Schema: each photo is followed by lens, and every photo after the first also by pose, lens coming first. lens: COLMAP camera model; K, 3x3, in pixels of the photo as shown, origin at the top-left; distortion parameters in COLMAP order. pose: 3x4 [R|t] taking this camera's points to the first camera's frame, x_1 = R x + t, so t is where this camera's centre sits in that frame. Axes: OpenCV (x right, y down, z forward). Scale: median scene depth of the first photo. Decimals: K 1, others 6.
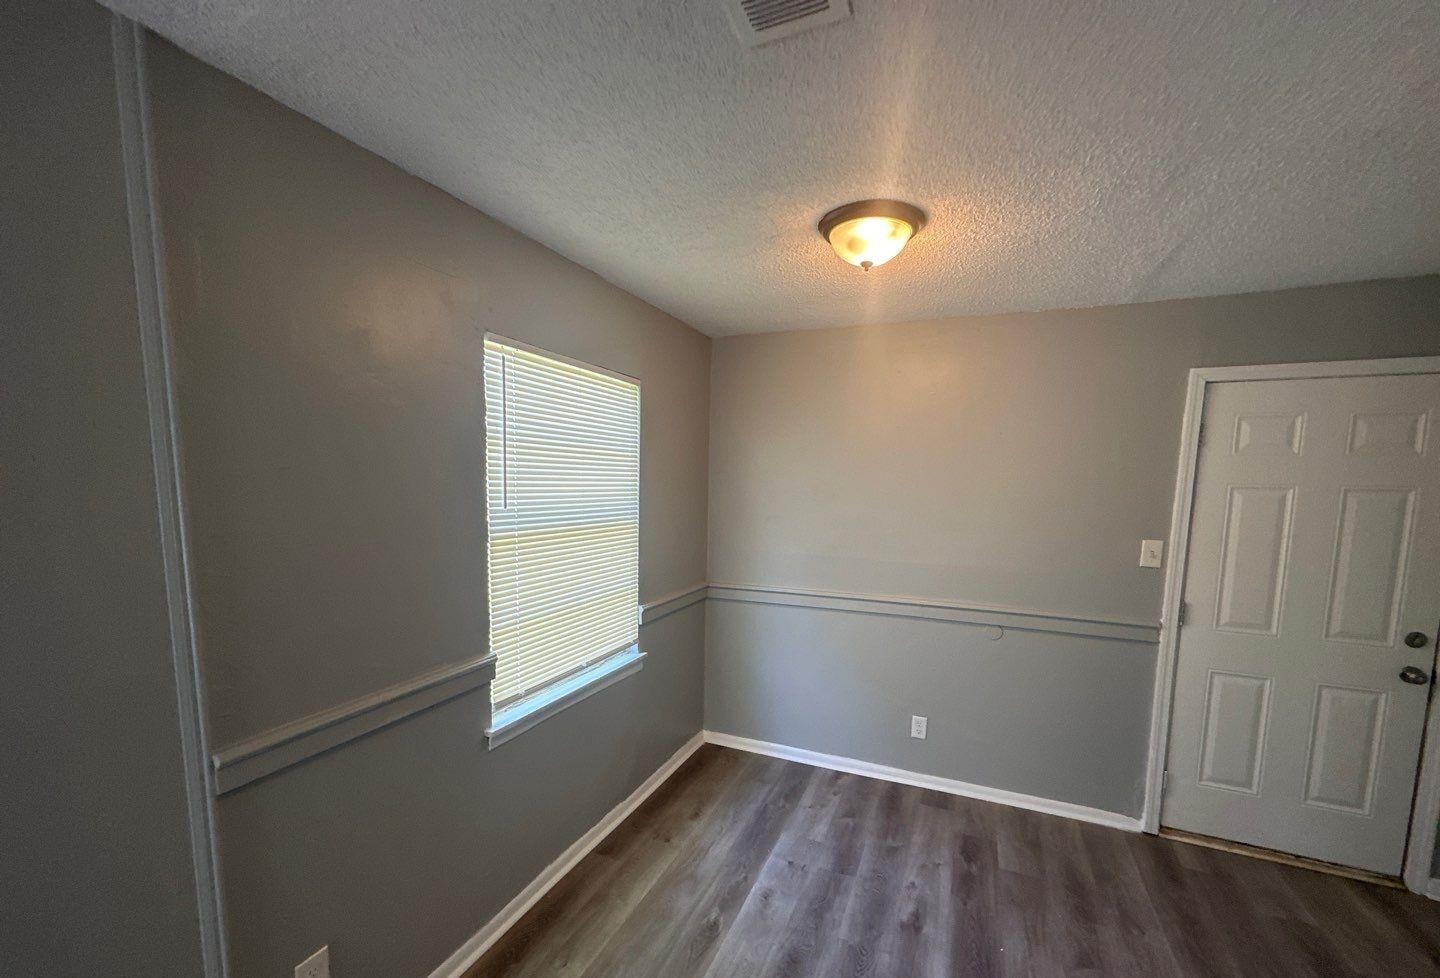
lens RADIAL K [[572.7, 0, 720.8], [0, 572.7, 532.5], [0, 0, 1]] dist [-0.001019, -0.000270]
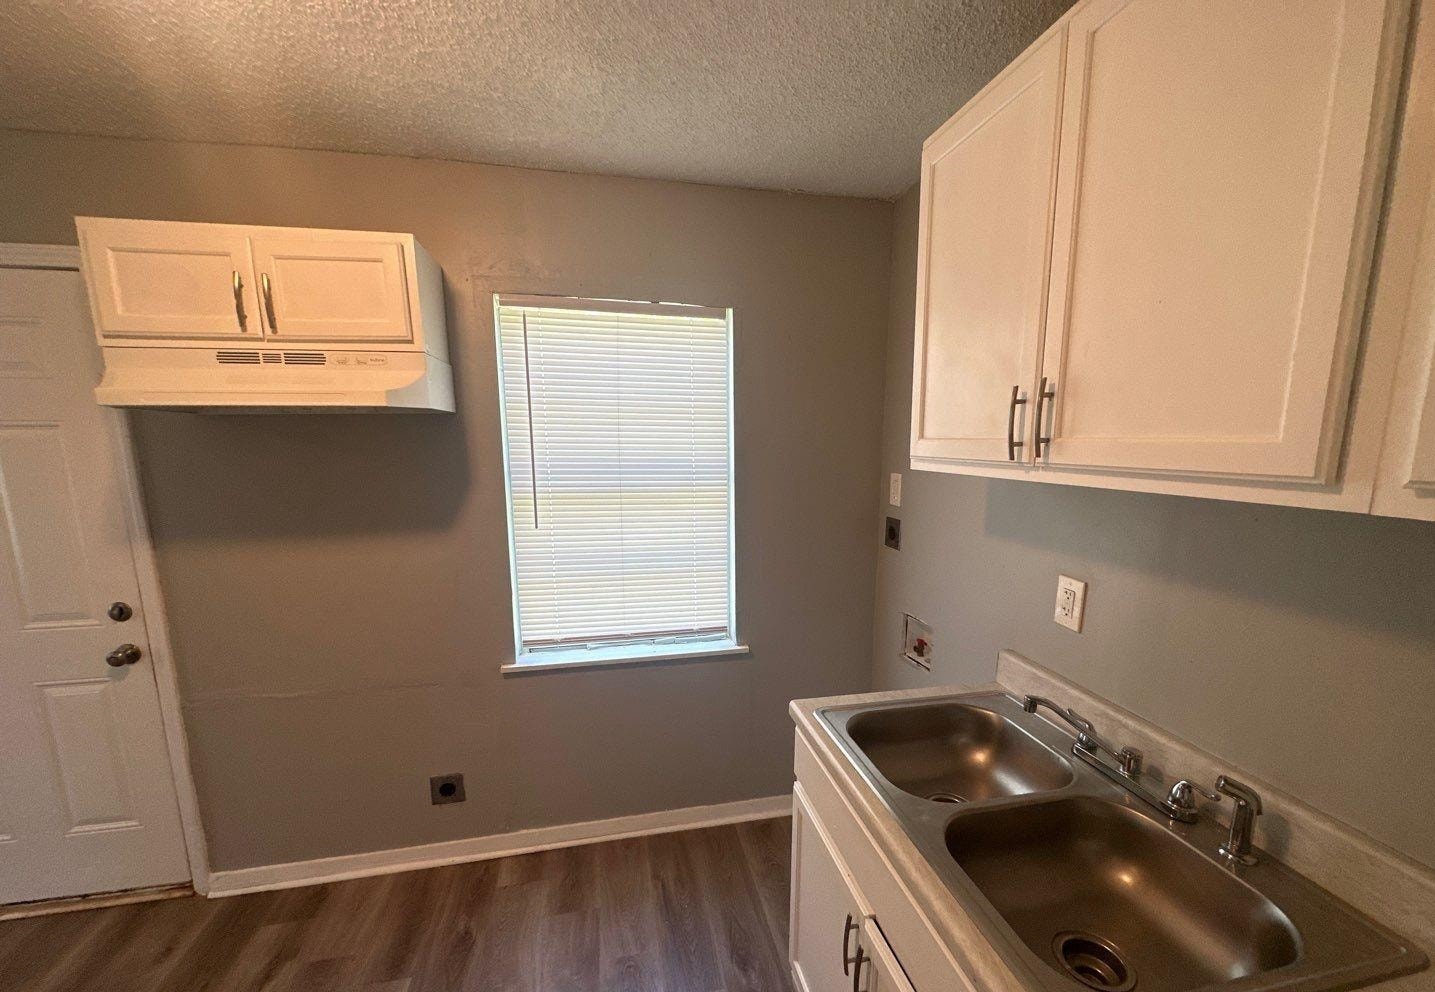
lens RADIAL K [[571.9, 0, 721.1], [0, 571.9, 537.0], [0, 0, 1]] dist [-0.000611, -0.000750]
pose [[0.815868, -0.119302, 0.565798, 1.356533], [0.074880, 0.992044, 0.101204, 0.056681], [-0.573370, -0.040202, 0.818310, -0.139667]]
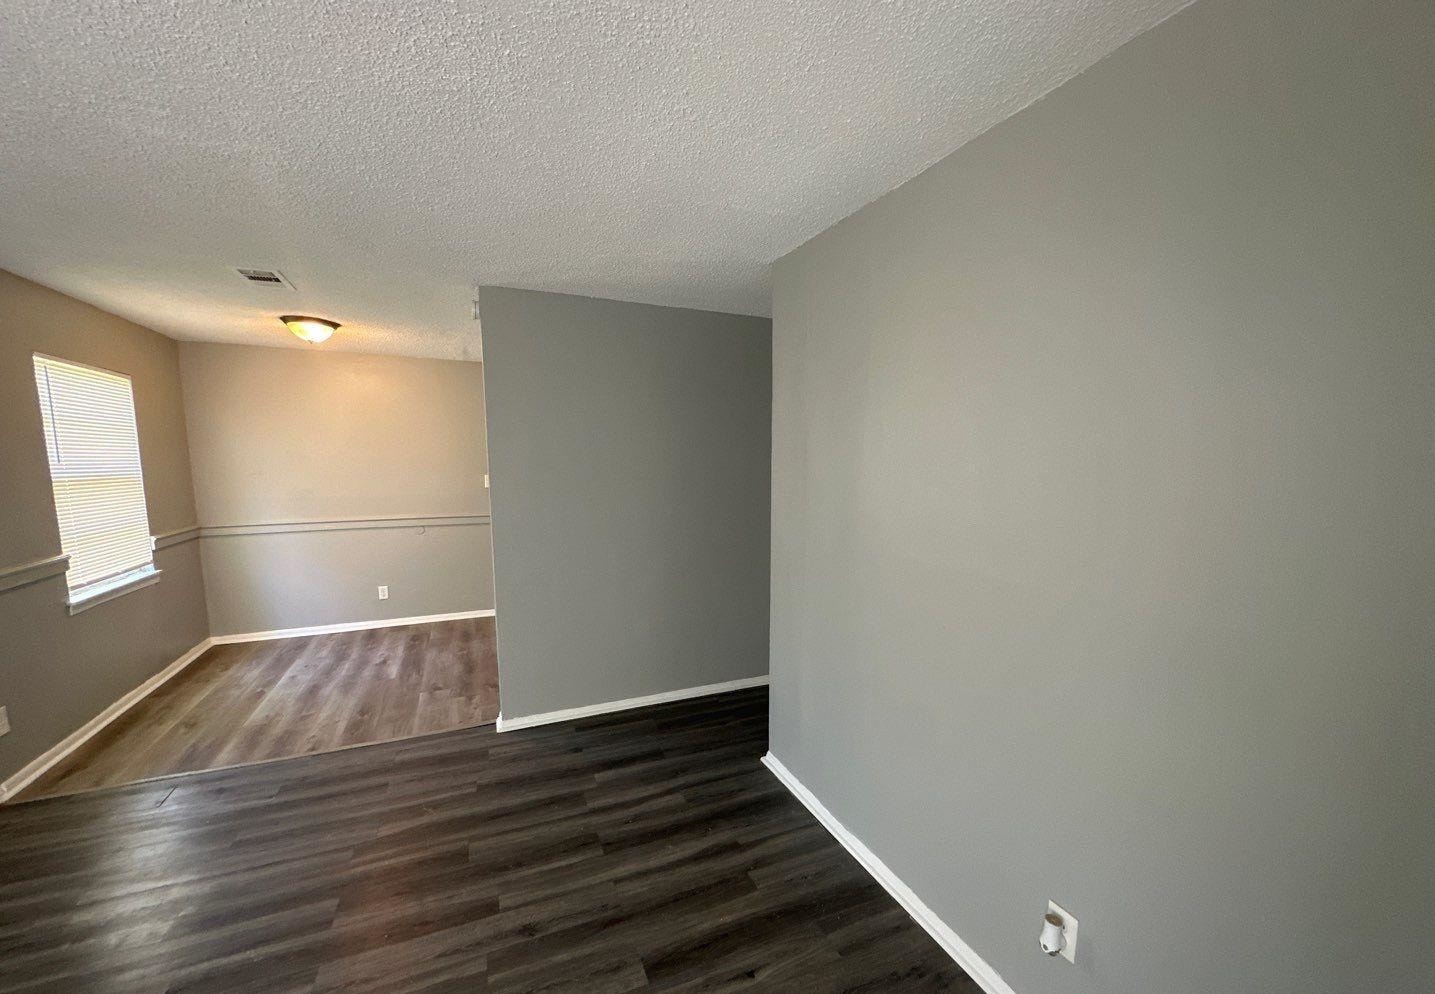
lens RADIAL K [[571.9, 0, 721.1], [0, 571.9, 538.0], [0, 0, 1]] dist [-0.000611, -0.000750]
pose [[0.670239, -0.117269, 0.732821, -0.262896], [0.077663, 0.993098, 0.087890, 0.132734], [-0.738070, -0.001994, 0.674721, -1.121212]]
